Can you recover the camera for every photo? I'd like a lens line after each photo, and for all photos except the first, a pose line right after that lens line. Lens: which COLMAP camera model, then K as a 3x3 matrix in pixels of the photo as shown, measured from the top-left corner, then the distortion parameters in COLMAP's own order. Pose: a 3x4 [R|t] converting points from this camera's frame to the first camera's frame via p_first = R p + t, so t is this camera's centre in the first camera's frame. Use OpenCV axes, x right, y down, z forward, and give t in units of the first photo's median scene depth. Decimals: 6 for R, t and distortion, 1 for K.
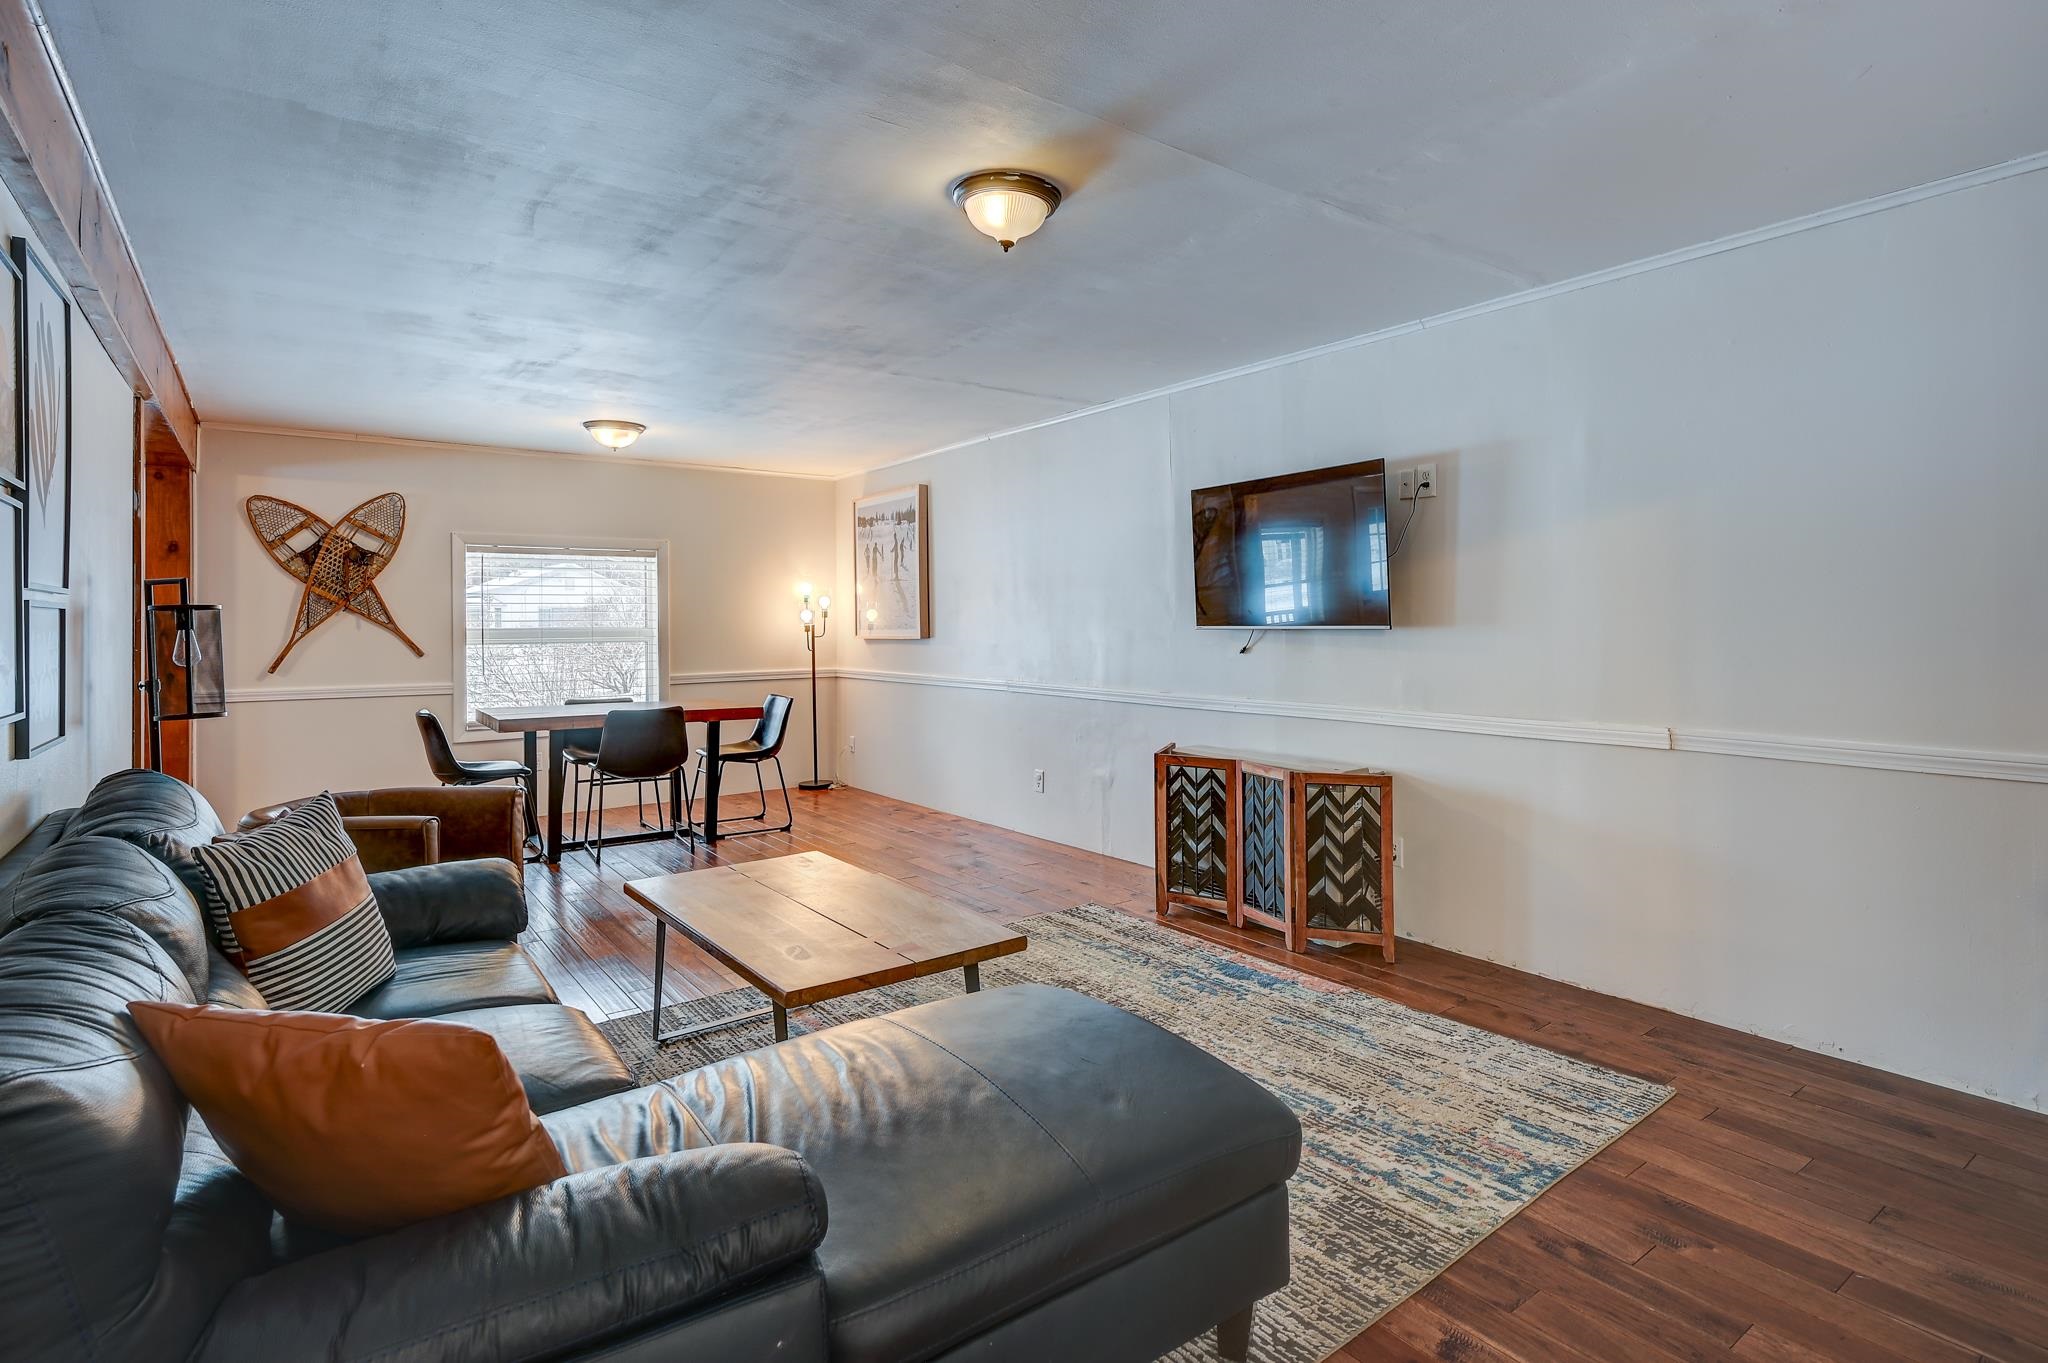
lens RADIAL K [[1048.0, 0, 1112.7], [0, 1048.0, 618.2], [0, 0, 1]] dist [0.002337, -0.000040]
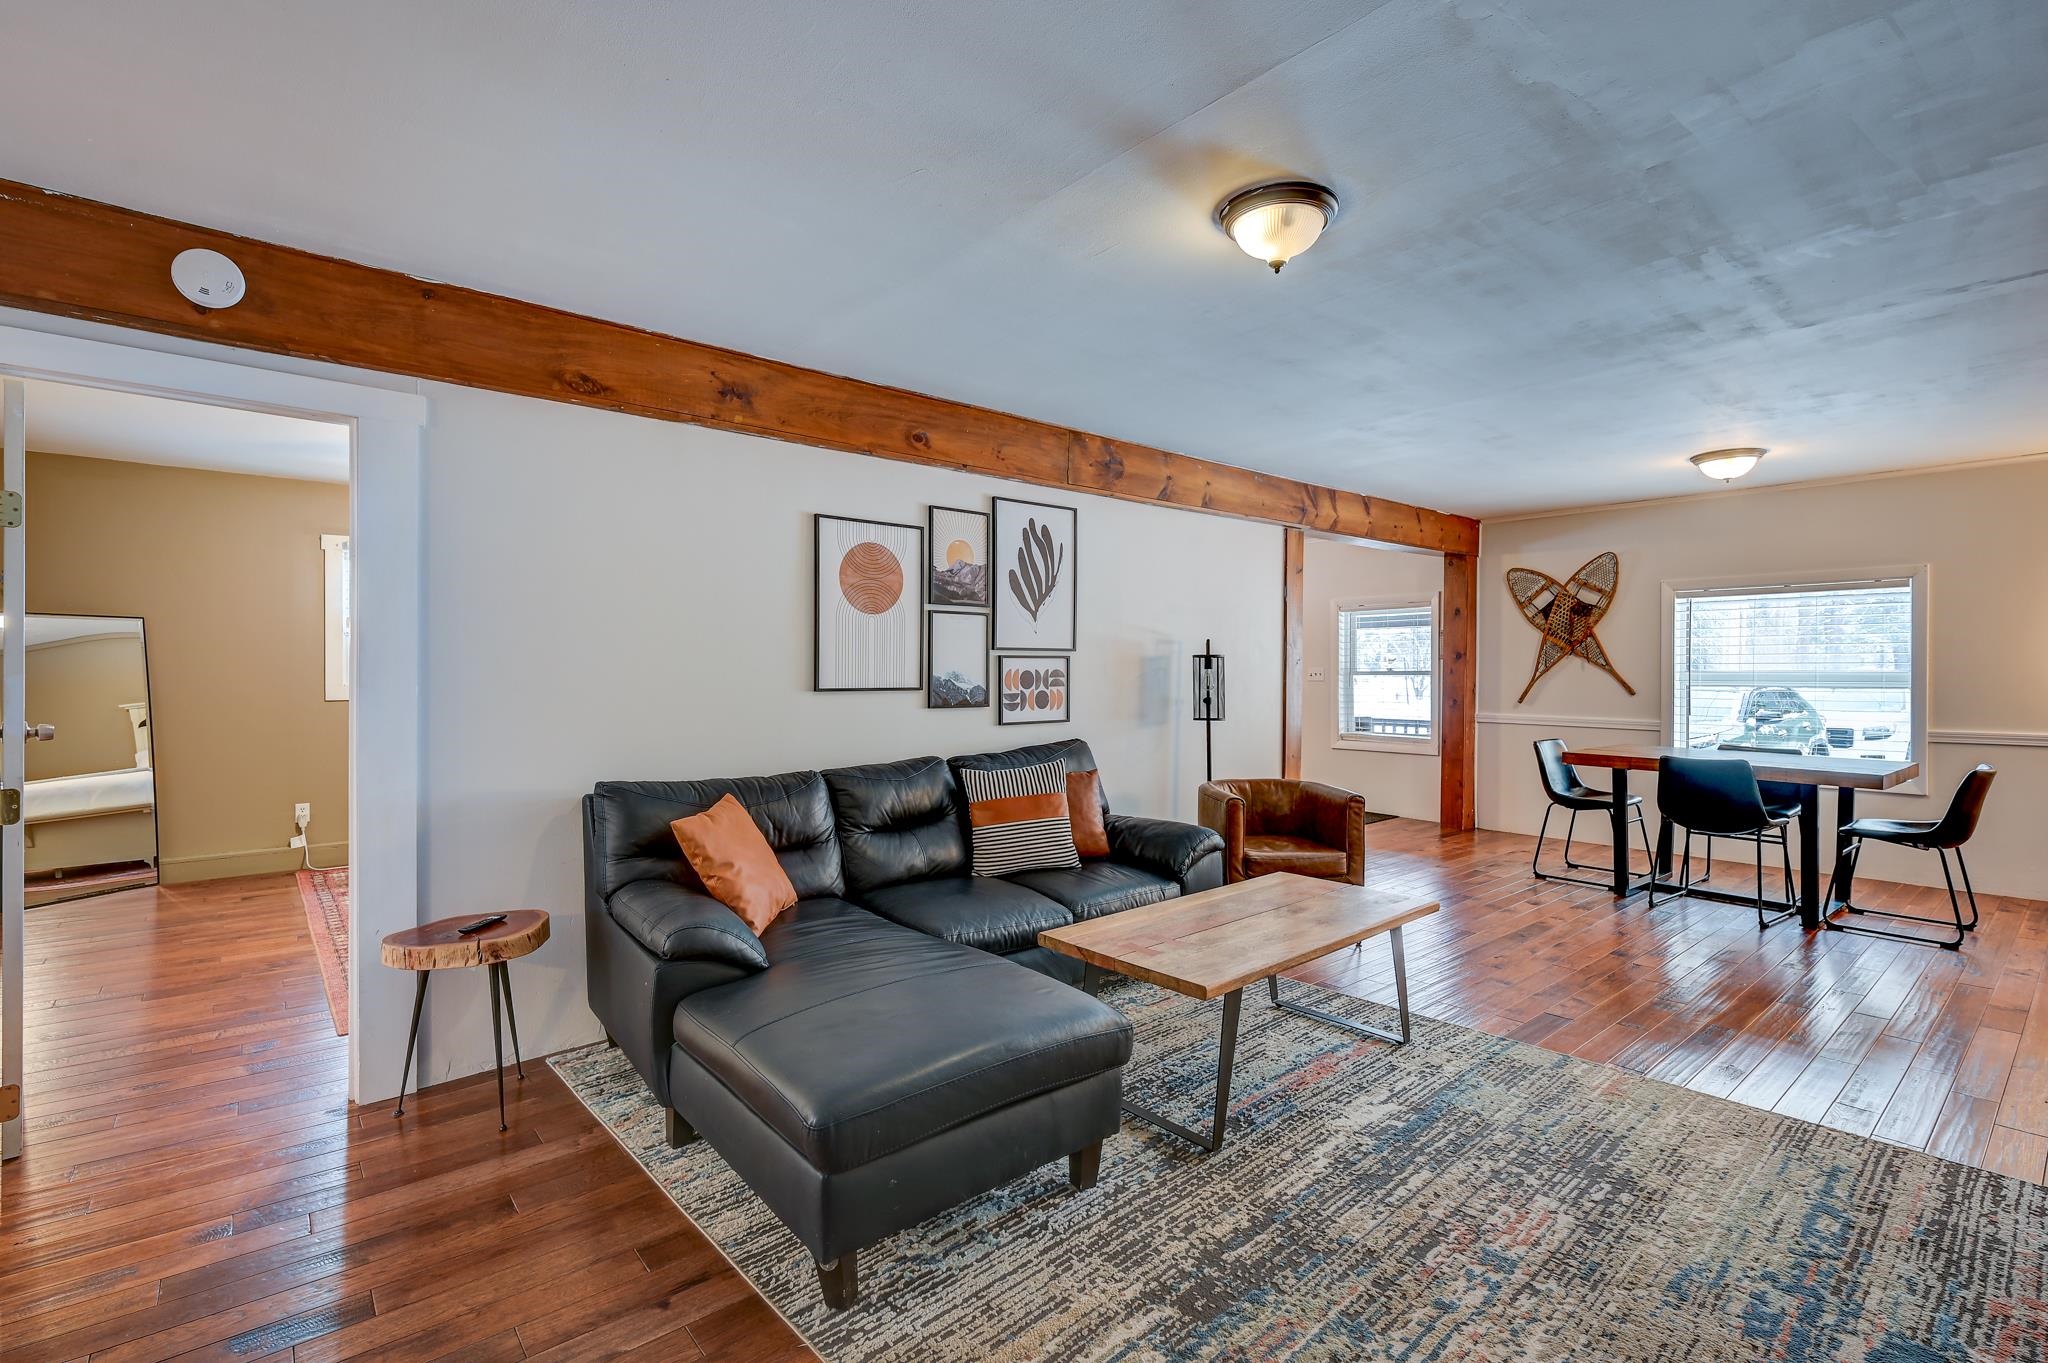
lens RADIAL K [[920.5, 0, 1016.8], [0, 920.5, 667.8], [0, 0, 1]] dist [-0.000408, -0.001045]
pose [[0.021477, 0.006419, -0.999749, 0.328634], [0.003365, 0.999973, 0.006493, -0.001008], [0.999764, -0.003504, 0.021455, 0.341689]]
